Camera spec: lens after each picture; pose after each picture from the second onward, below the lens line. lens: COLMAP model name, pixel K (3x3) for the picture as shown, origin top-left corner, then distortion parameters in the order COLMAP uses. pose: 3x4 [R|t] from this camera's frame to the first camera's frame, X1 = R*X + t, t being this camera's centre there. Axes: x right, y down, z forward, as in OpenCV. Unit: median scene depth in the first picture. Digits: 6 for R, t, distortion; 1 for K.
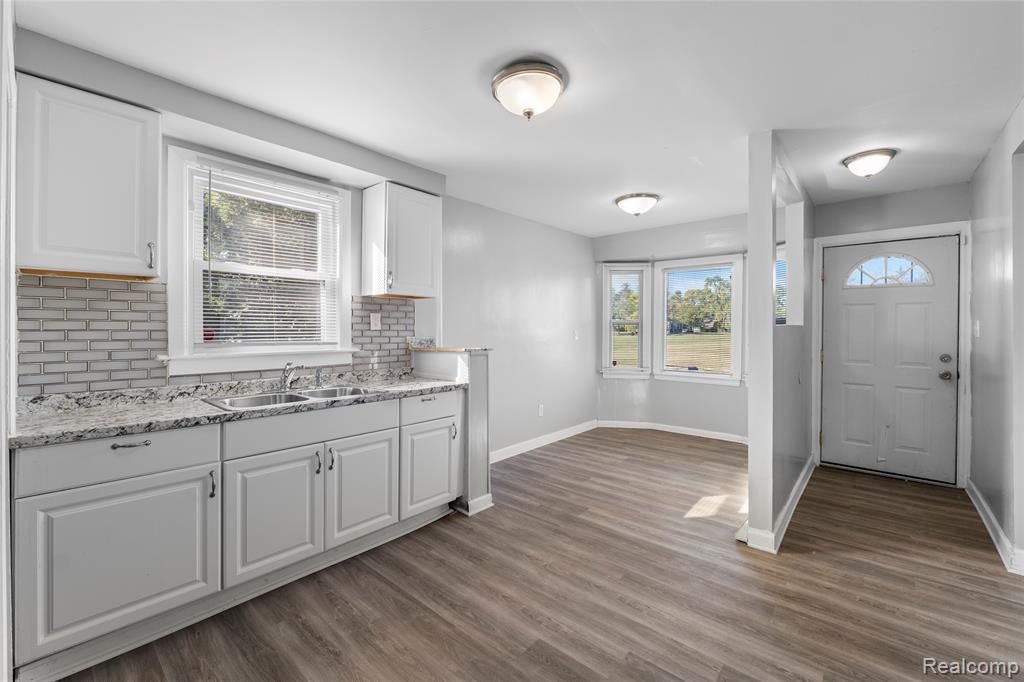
lens RADIAL K [[425.8, 0, 511.6], [0, 425.8, 330.8], [0, 0, 1]] dist [-0.009371, 0.000079]
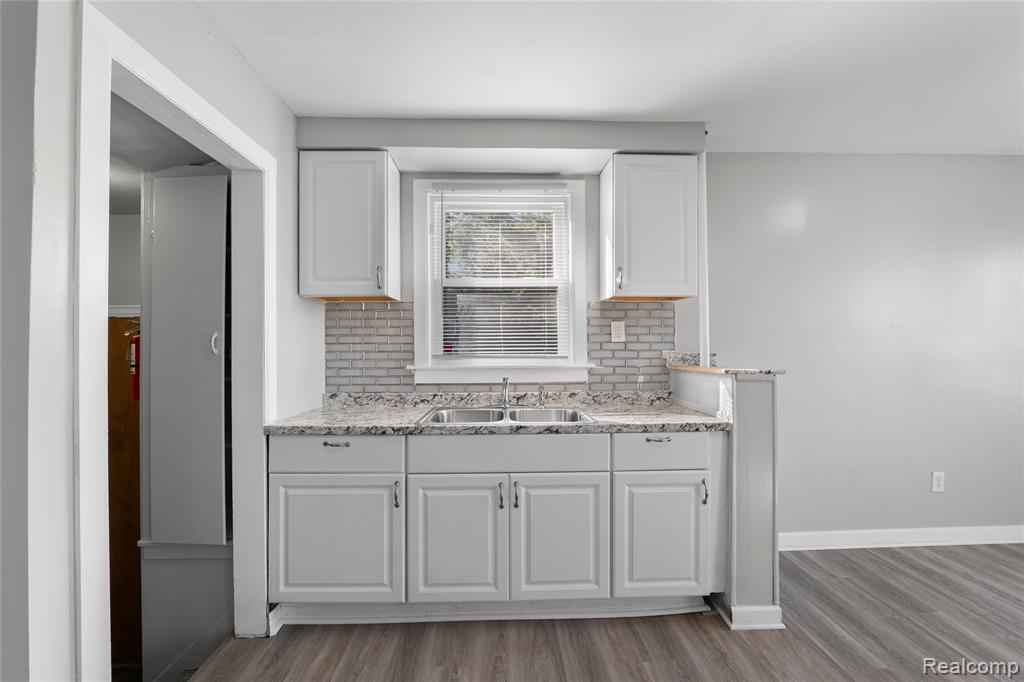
lens RADIAL K [[425.8, 0, 510.7], [0, 425.8, 337.6], [0, 0, 1]] dist [-0.009371, 0.000079]
pose [[0.684166, -0.012152, -0.729225, 0.182742], [0.003199, 0.999902, -0.013661, 0.000242], [0.729319, 0.007014, 0.684138, 0.396810]]
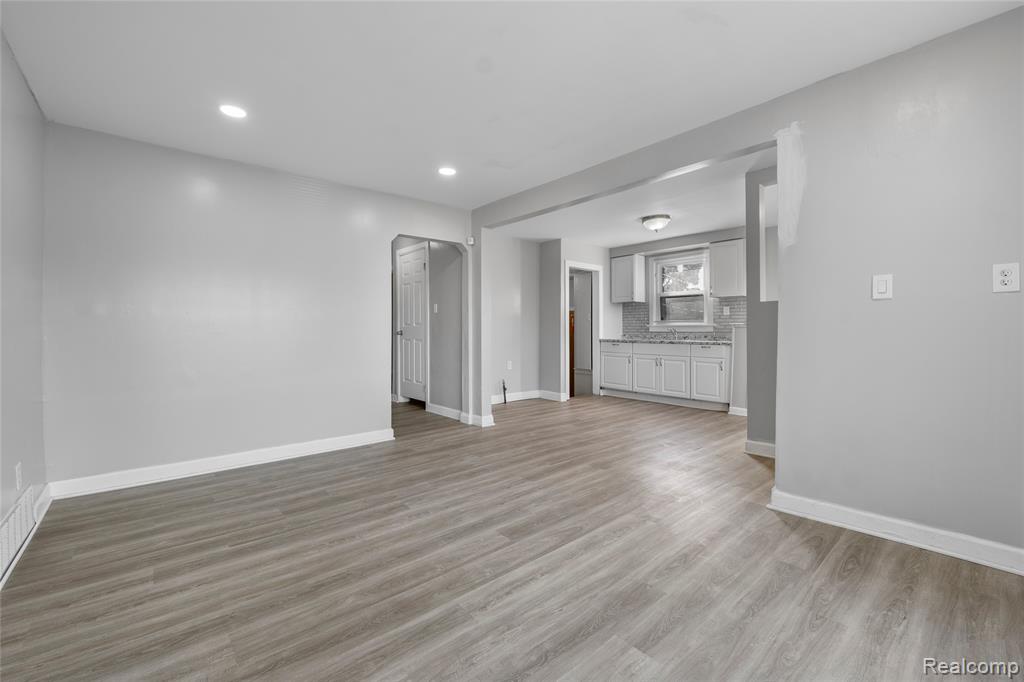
lens RADIAL K [[425.8, 0, 508.8], [0, 425.8, 334.2], [0, 0, 1]] dist [-0.009371, 0.000079]
pose [[-0.140301, 0.009735, -0.990061, 2.368384], [-0.003631, 0.999940, 0.010346, 0.093219], [0.990102, 0.005046, -0.140257, 0.394535]]
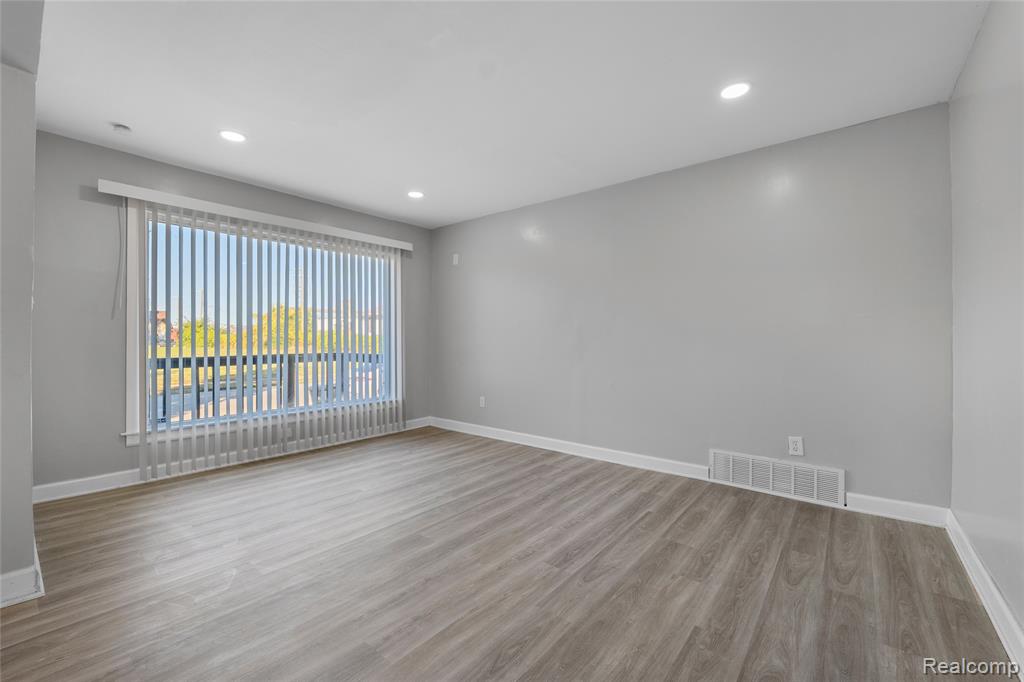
lens RADIAL K [[425.8, 0, 508.2], [0, 425.8, 330.1], [0, 0, 1]] dist [-0.009371, 0.000079]
pose [[-0.029520, 0.017420, 0.999412, 0.399142], [0.009498, 0.999808, -0.017146, 0.090101], [-0.999519, 0.008986, -0.029680, 0.081473]]
